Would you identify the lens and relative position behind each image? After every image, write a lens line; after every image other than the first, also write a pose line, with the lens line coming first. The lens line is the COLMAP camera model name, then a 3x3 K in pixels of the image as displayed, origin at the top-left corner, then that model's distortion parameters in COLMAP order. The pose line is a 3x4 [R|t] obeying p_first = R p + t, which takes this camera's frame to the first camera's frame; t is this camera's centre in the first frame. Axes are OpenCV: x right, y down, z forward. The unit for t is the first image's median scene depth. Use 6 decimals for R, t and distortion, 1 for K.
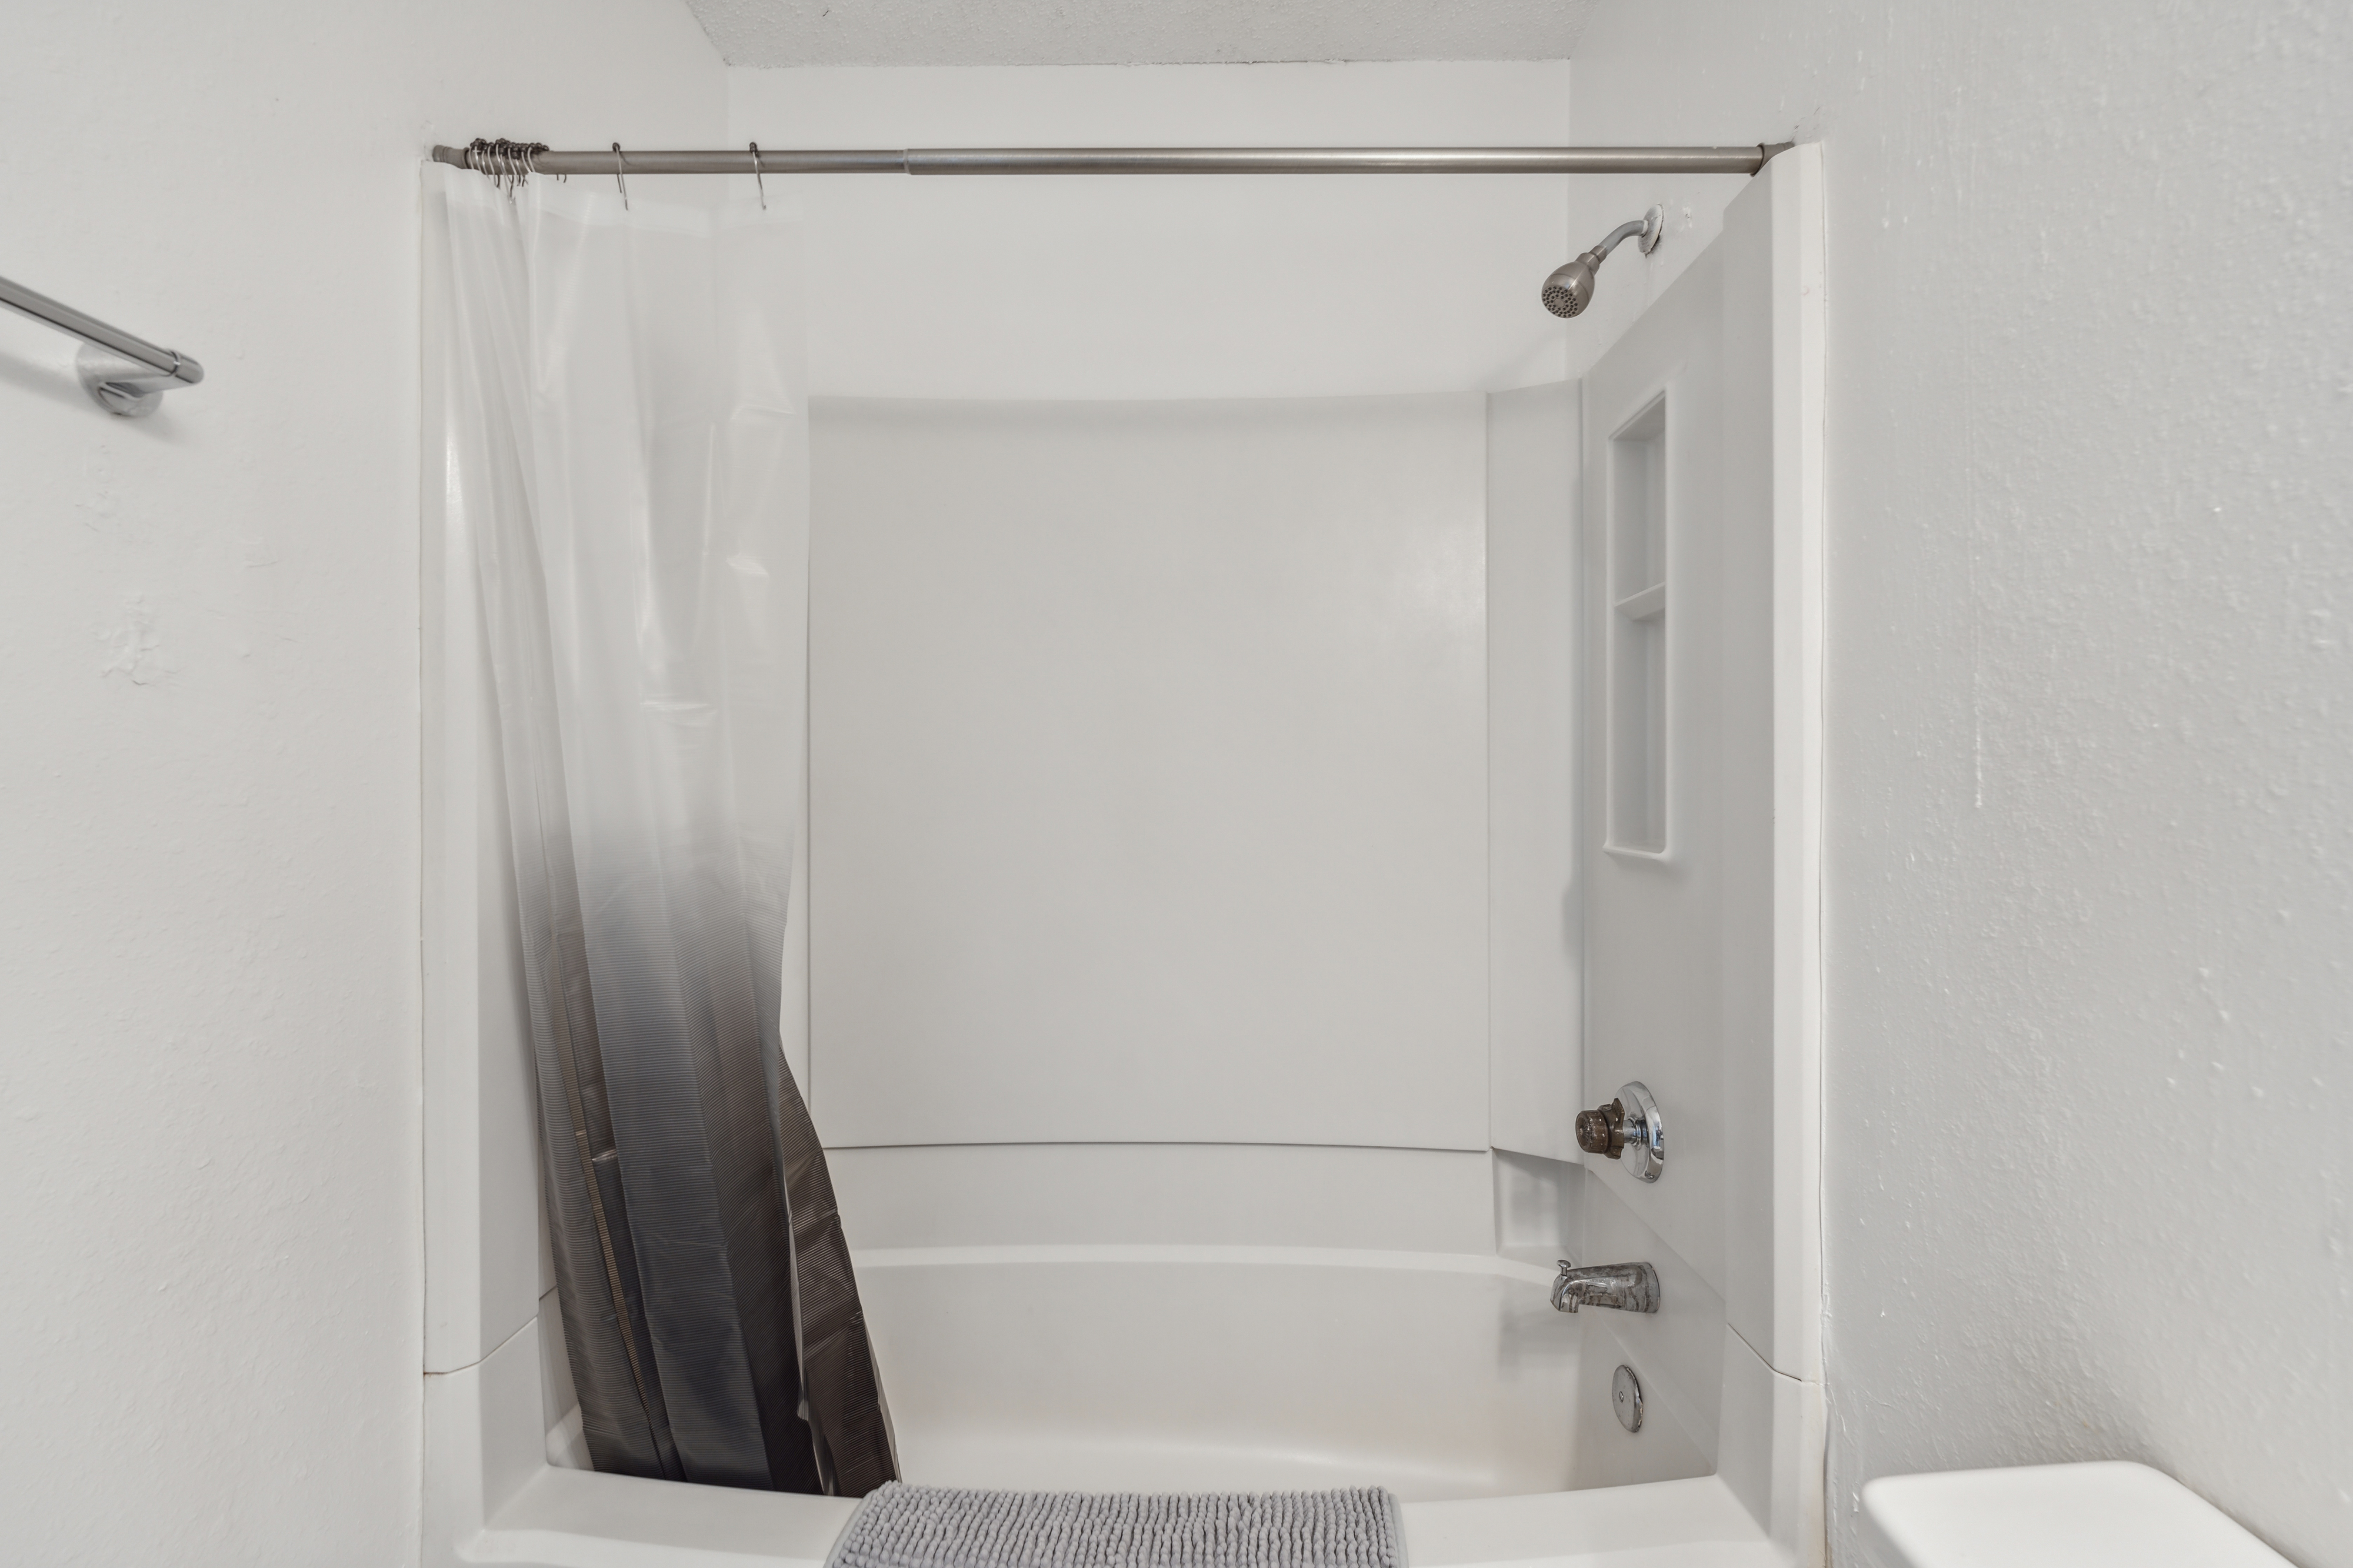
lens RADIAL K [[987.1, 0, 1176.5], [0, 987.1, 784.0], [0, 0, 1]] dist [0.001507, -0.000013]
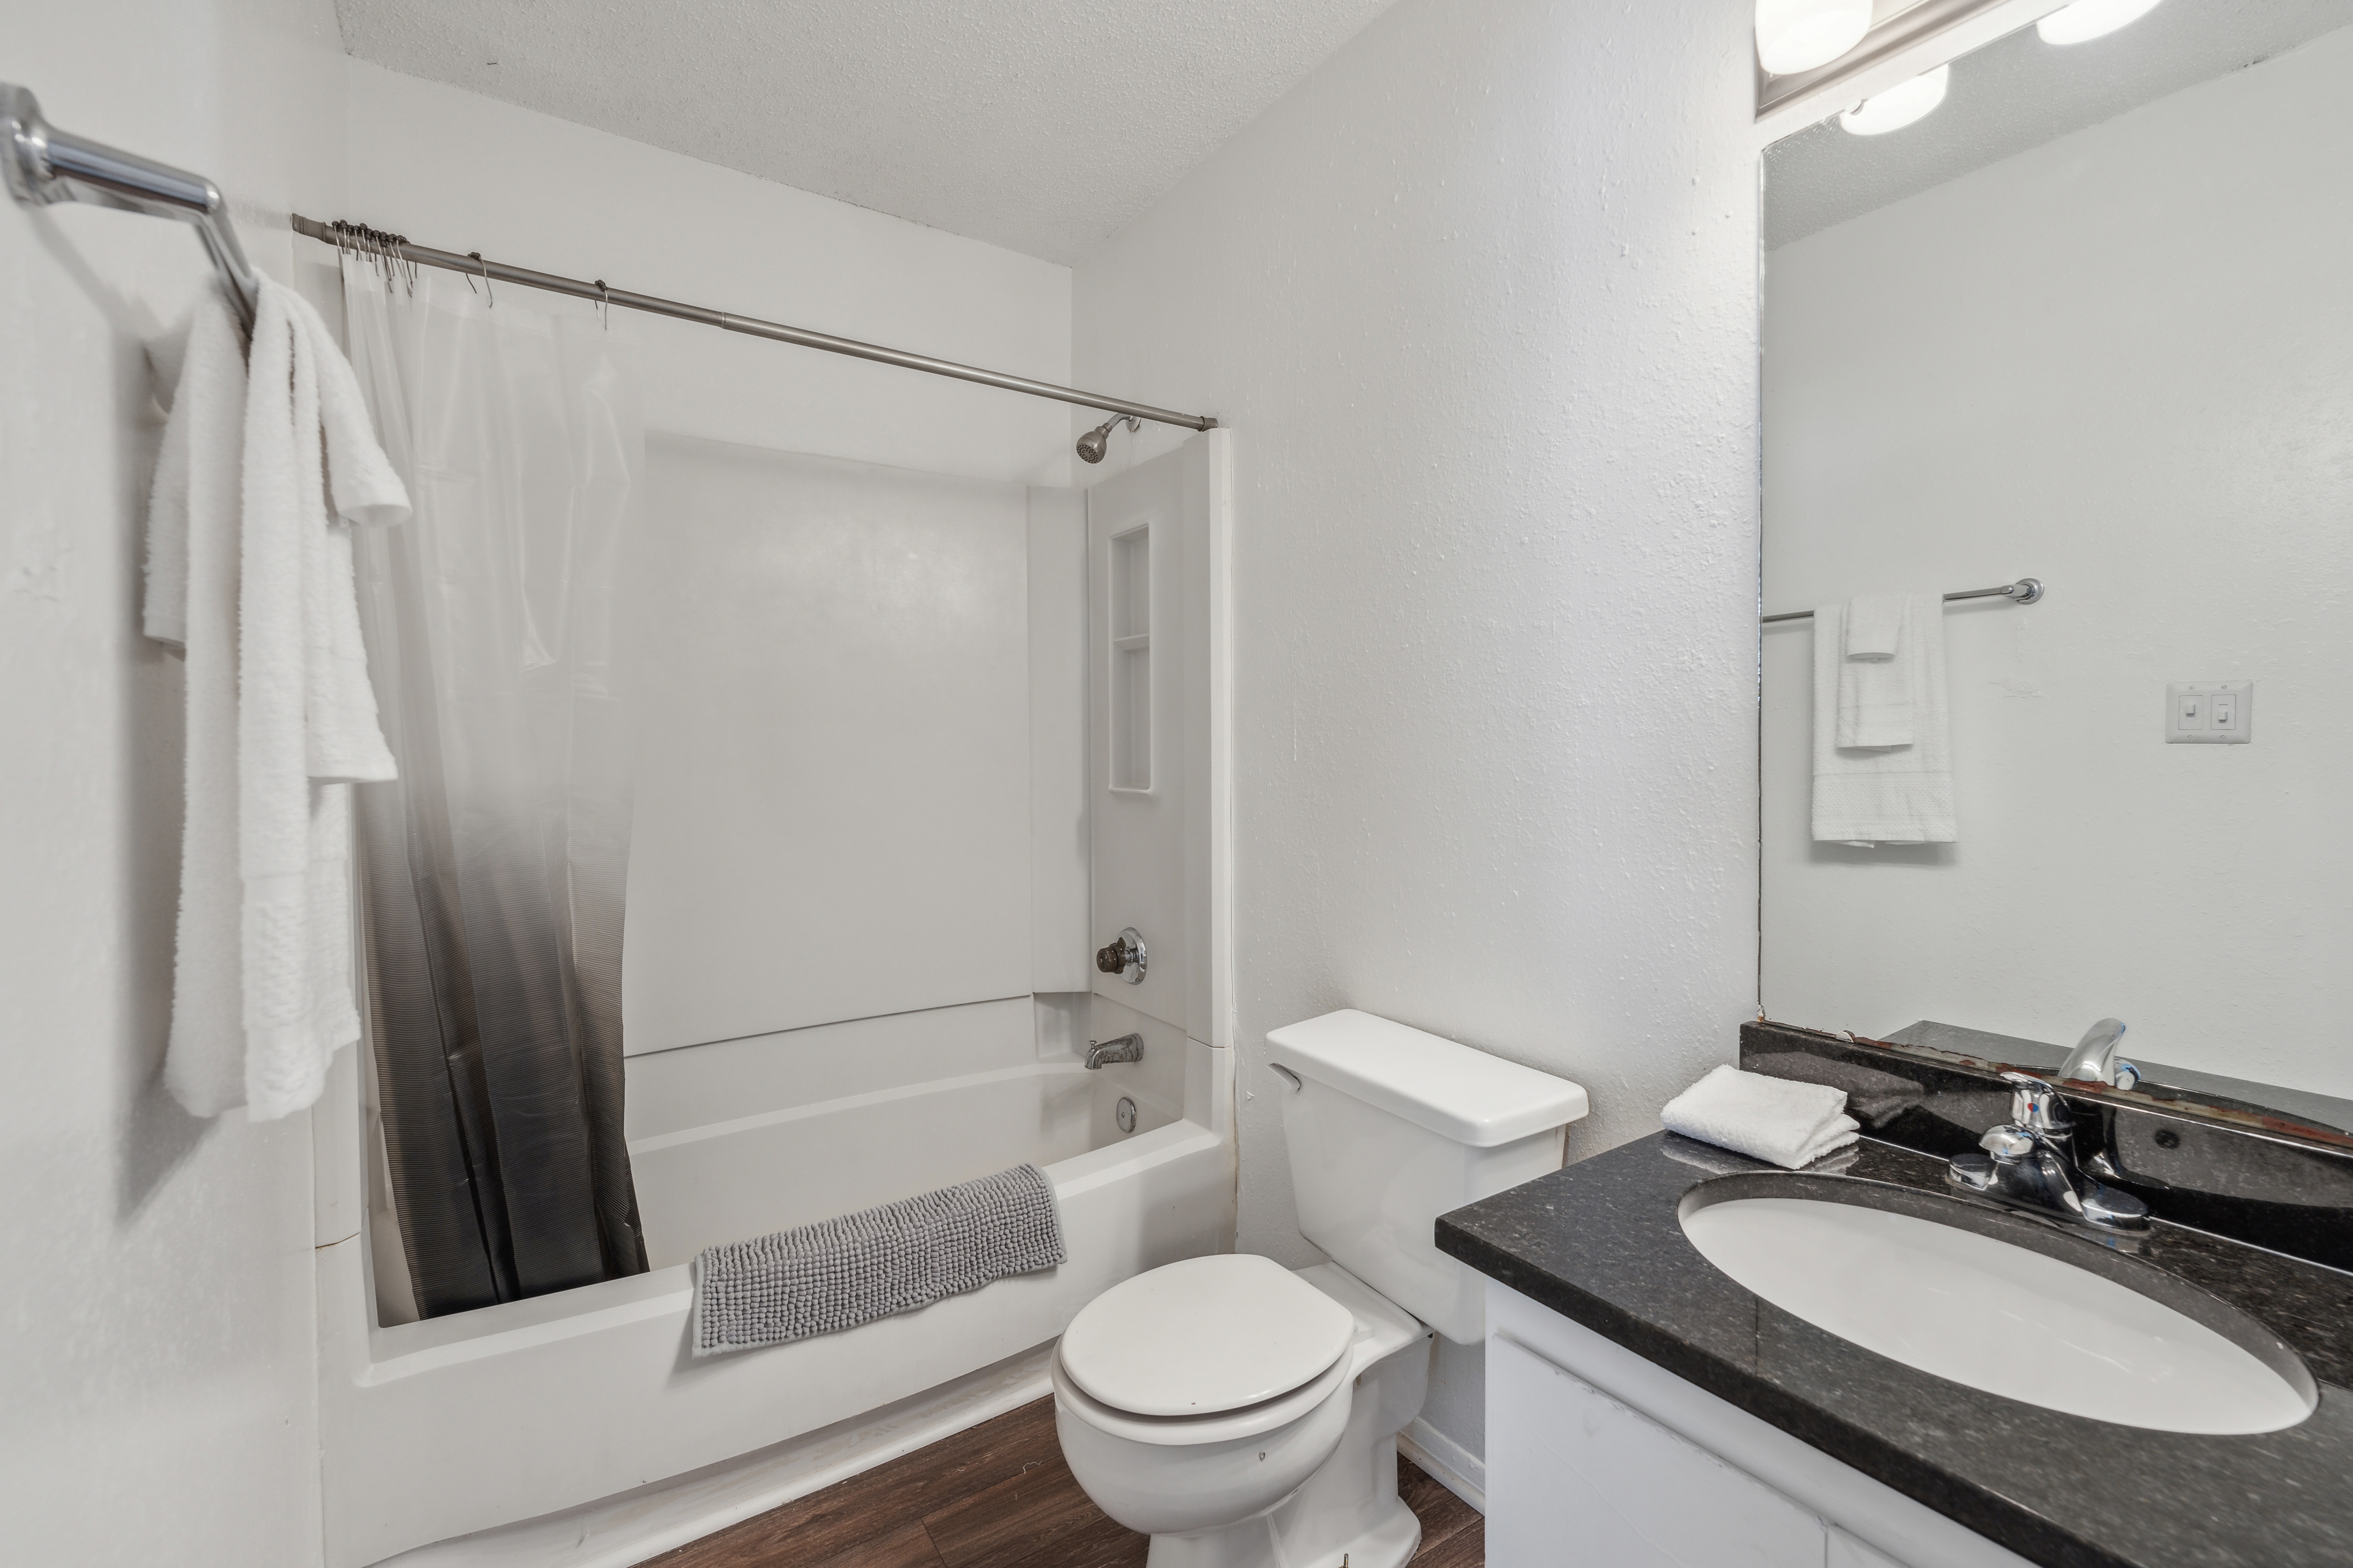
lens RADIAL K [[1006.5, 0, 1181.9], [0, 1006.5, 743.0], [0, 0, 1]] dist [-0.002366, -0.000589]
pose [[0.817821, -0.002335, 0.575468, -0.450771], [0.002167, 0.999997, 0.000978, -0.013611], [-0.575468, 0.000447, 0.817824, -0.457053]]
